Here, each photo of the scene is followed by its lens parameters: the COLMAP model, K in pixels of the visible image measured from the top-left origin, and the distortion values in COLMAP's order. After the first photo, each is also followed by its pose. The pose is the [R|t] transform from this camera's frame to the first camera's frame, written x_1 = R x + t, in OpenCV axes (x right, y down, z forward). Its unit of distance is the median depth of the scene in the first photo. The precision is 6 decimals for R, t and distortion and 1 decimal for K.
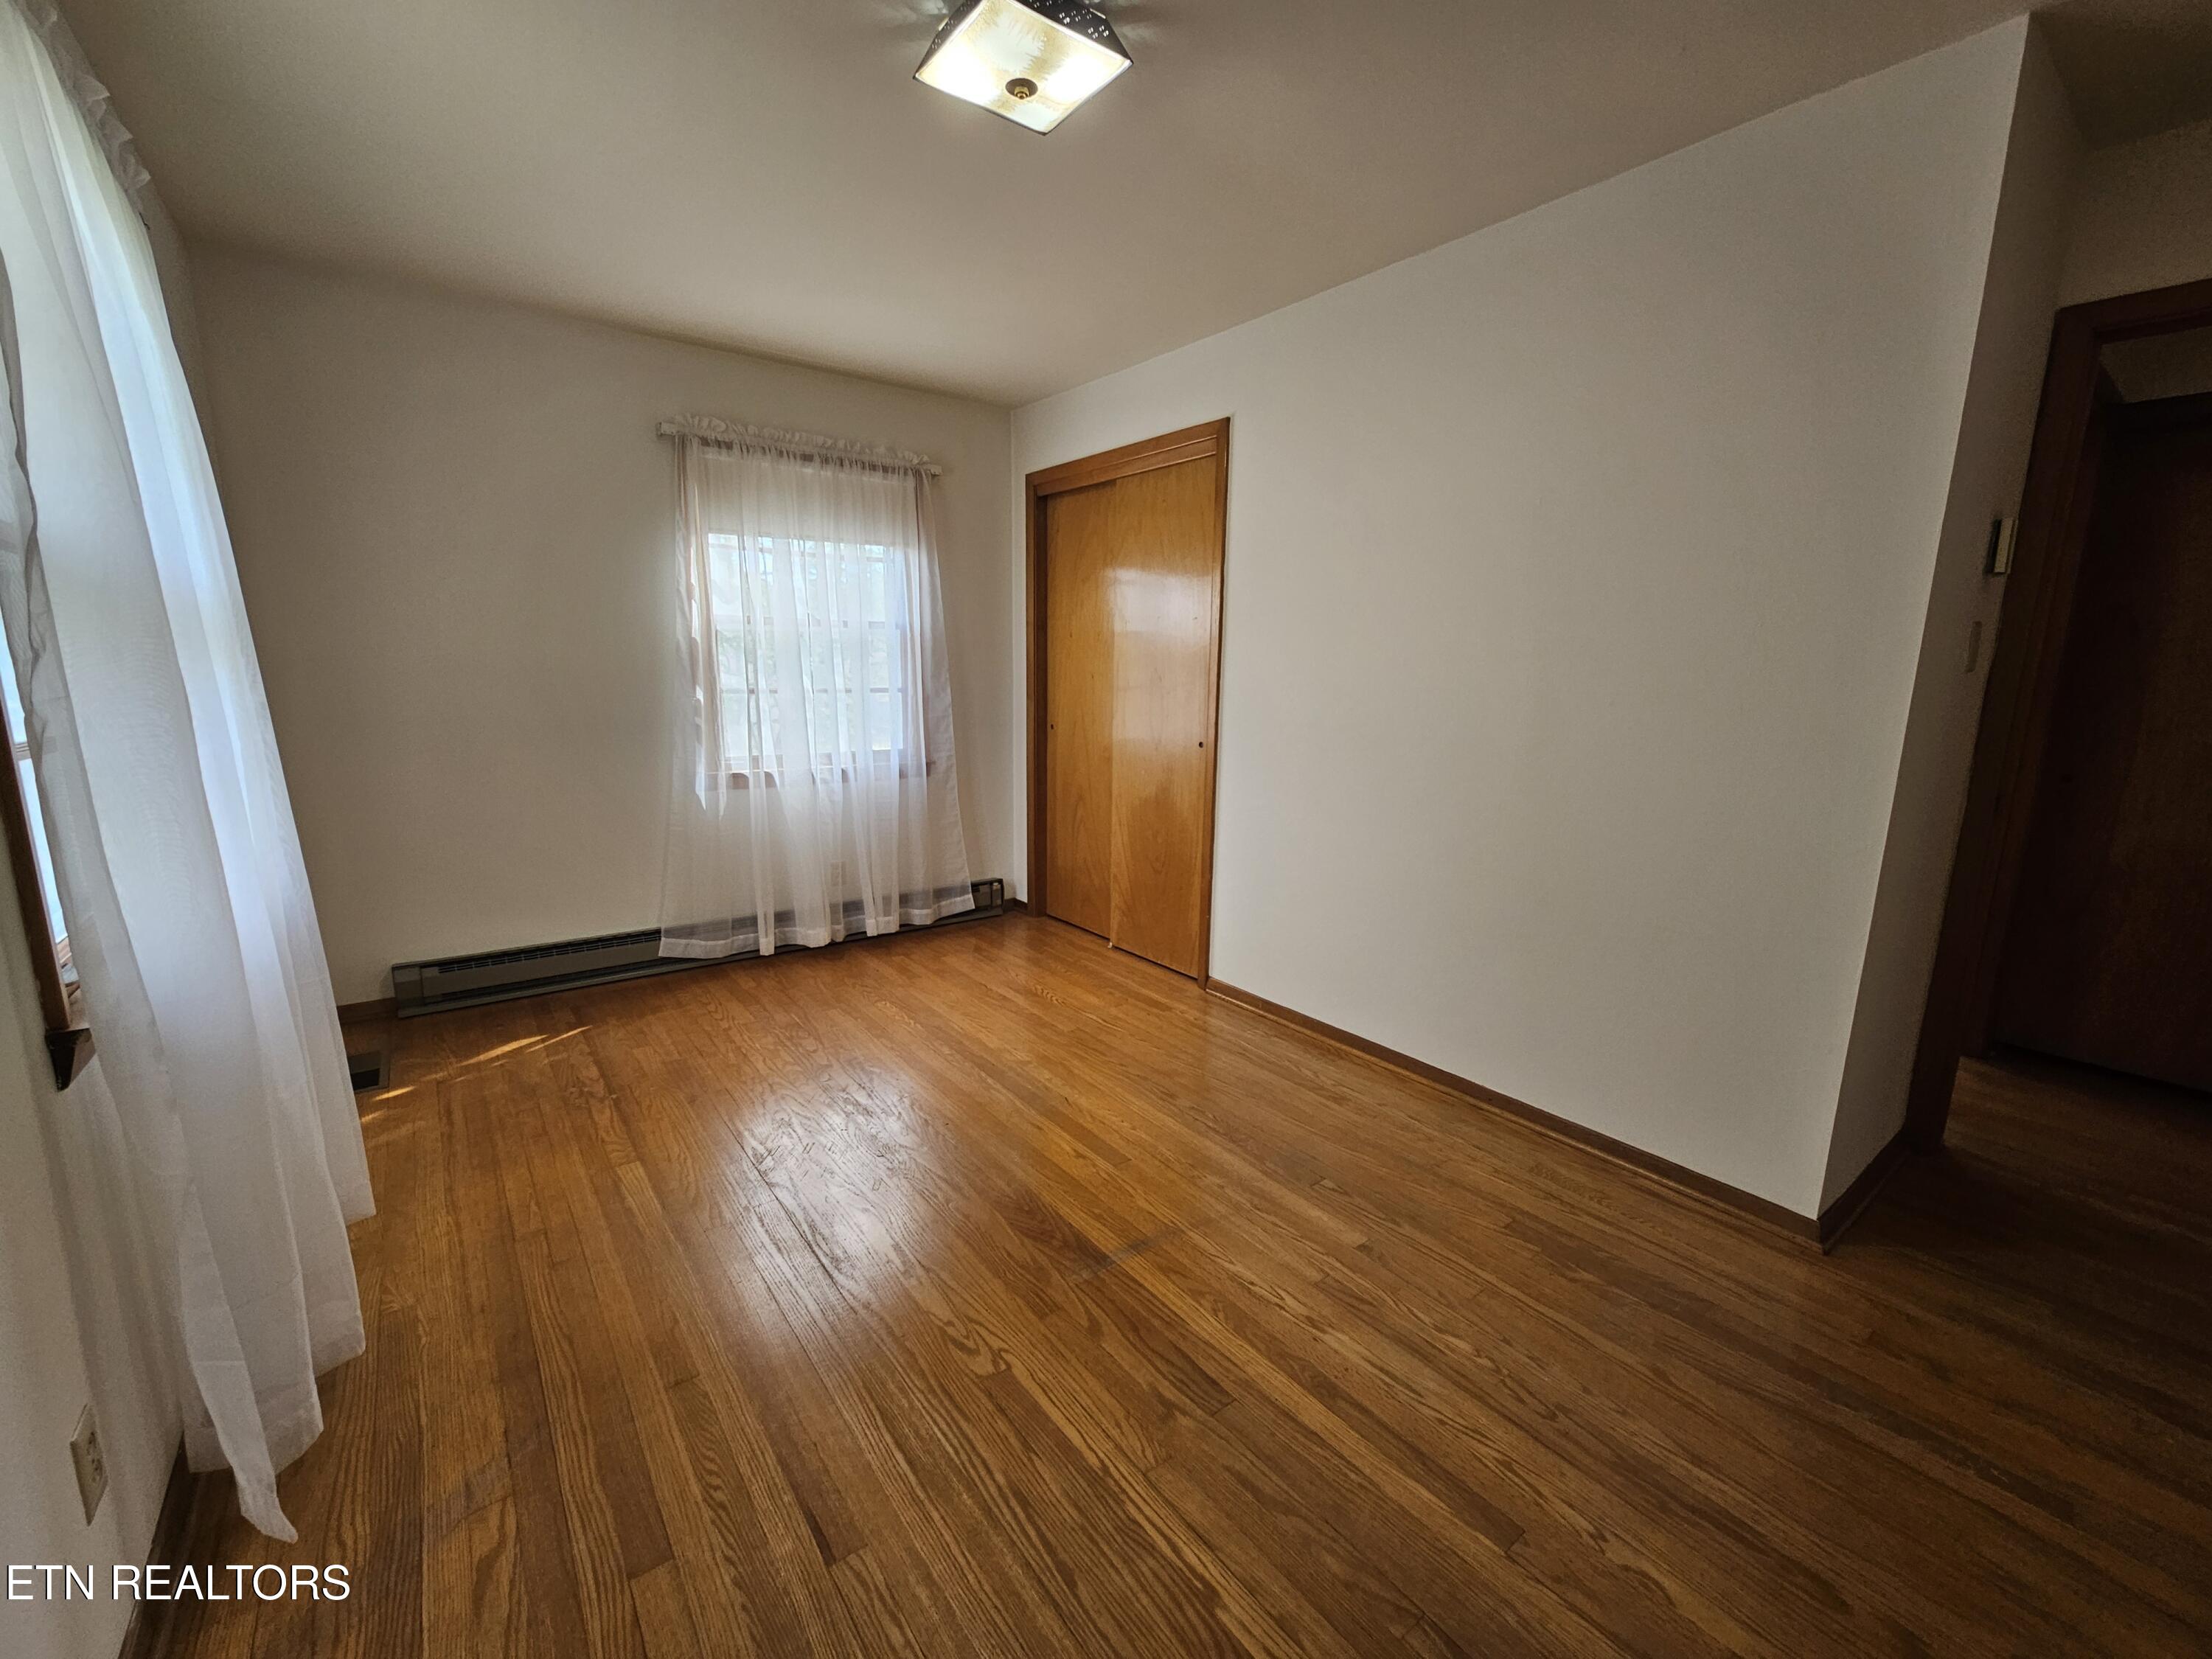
lens RADIAL K [[907.9, 0, 1107.6], [0, 907.9, 839.7], [0, 0, 1]] dist [-0.001188, 0.000937]
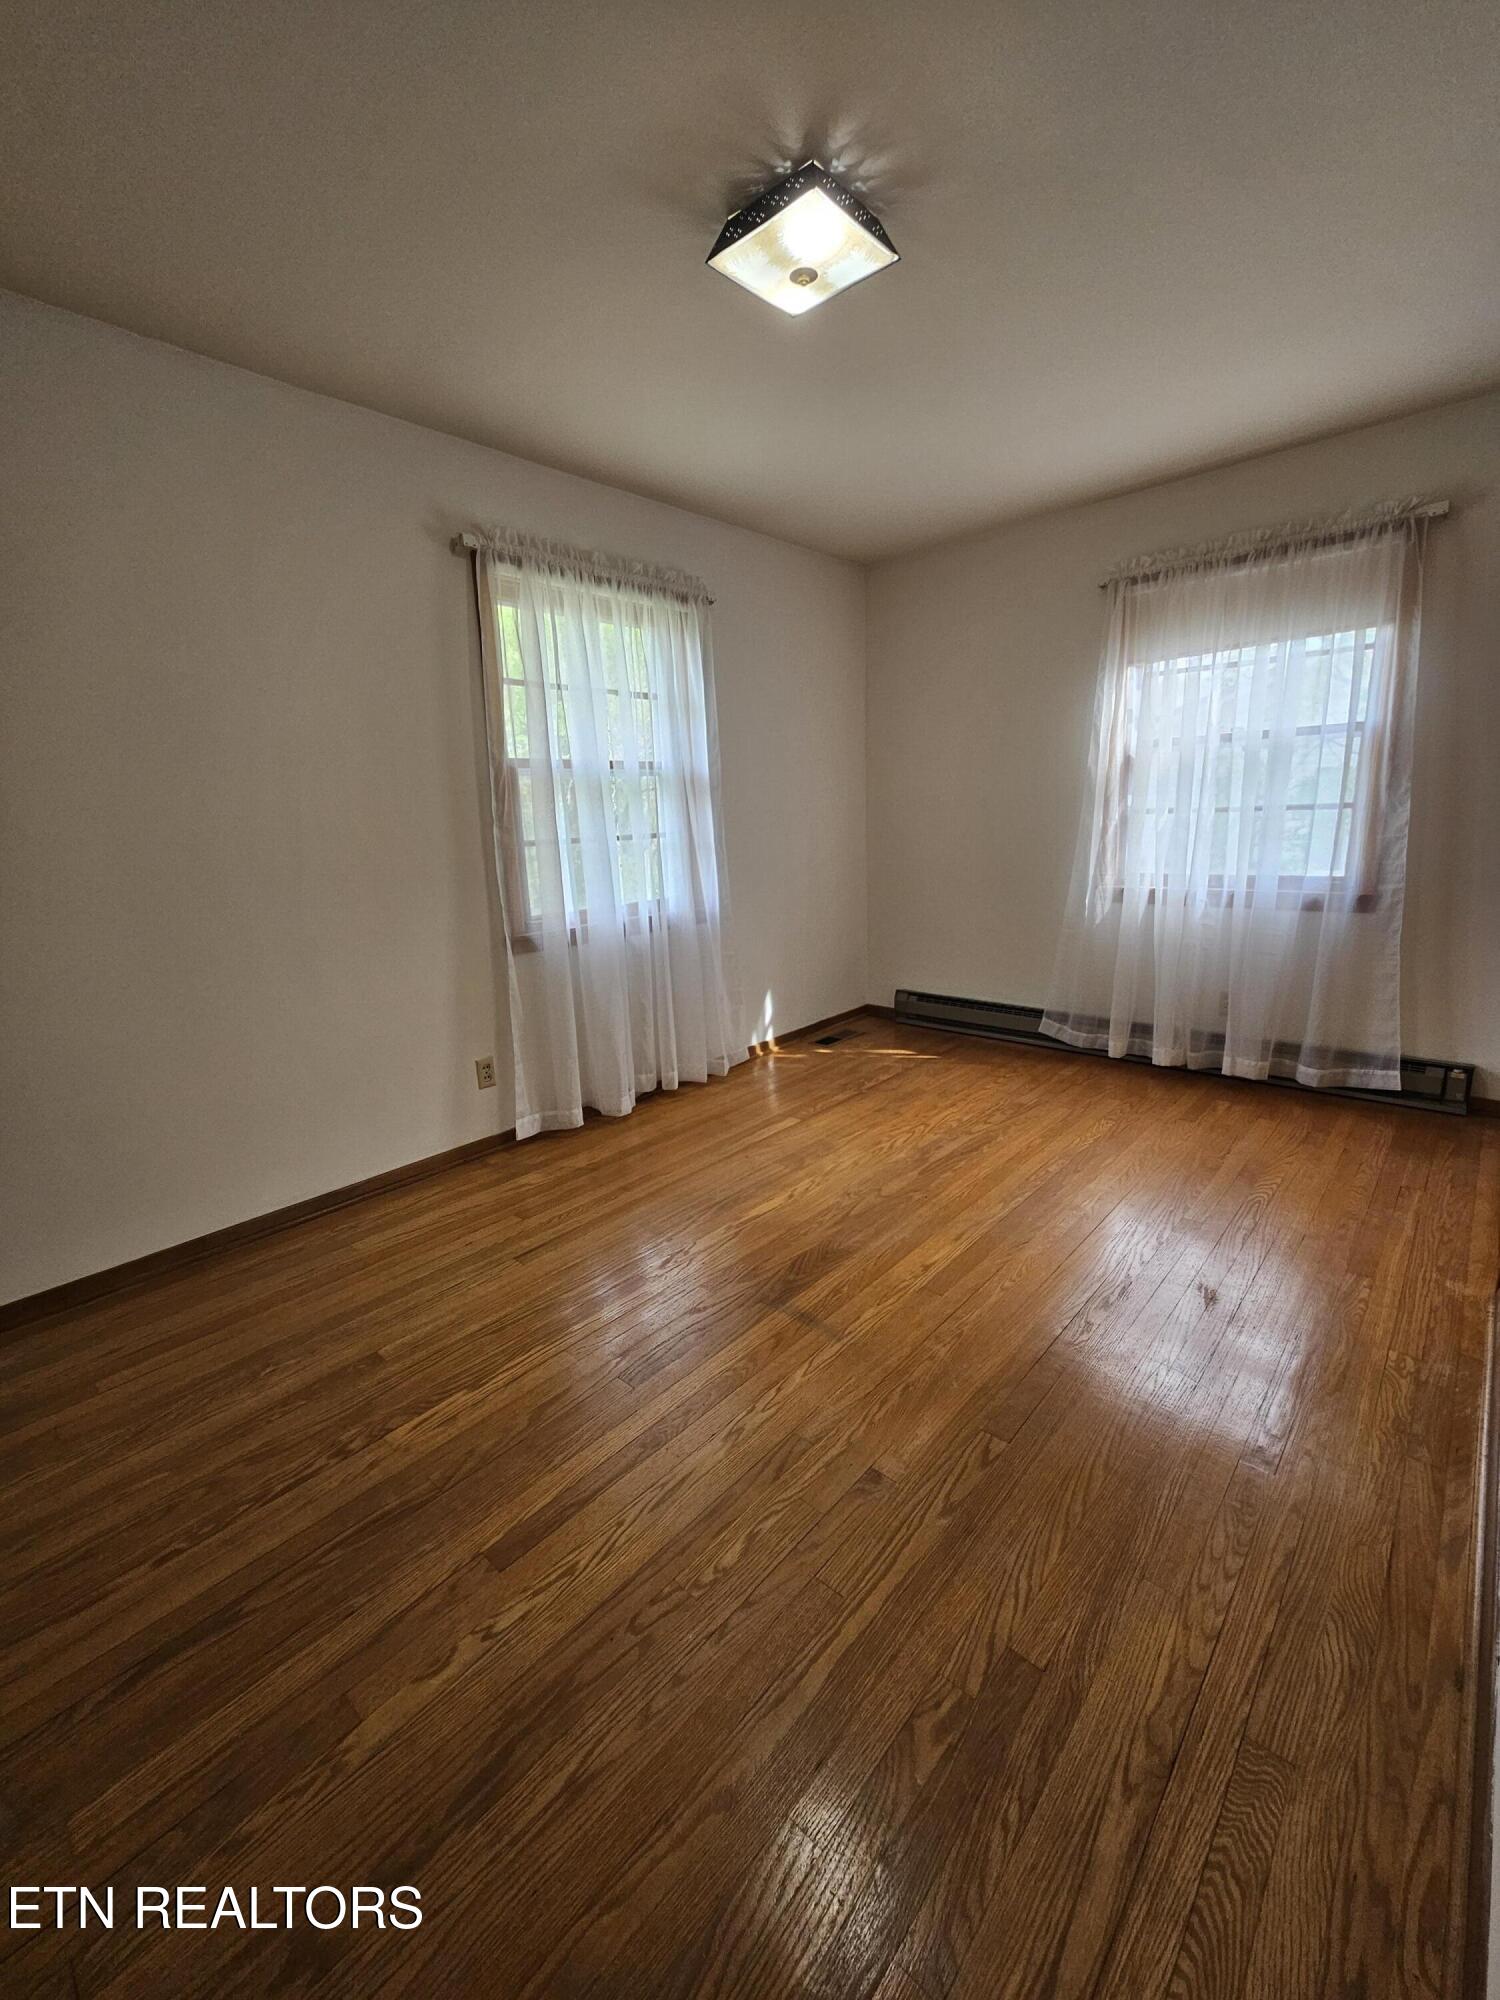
lens RADIAL K [[820.9, 0, 743.7], [0, 820.9, 1002.5], [0, 0, 1]] dist [-0.001188, 0.000937]
pose [[0.172670, 0.201838, -0.964078, 0.521105], [-0.140802, 0.973785, 0.178652, -0.054349], [0.974864, 0.104896, 0.196563, 0.396455]]
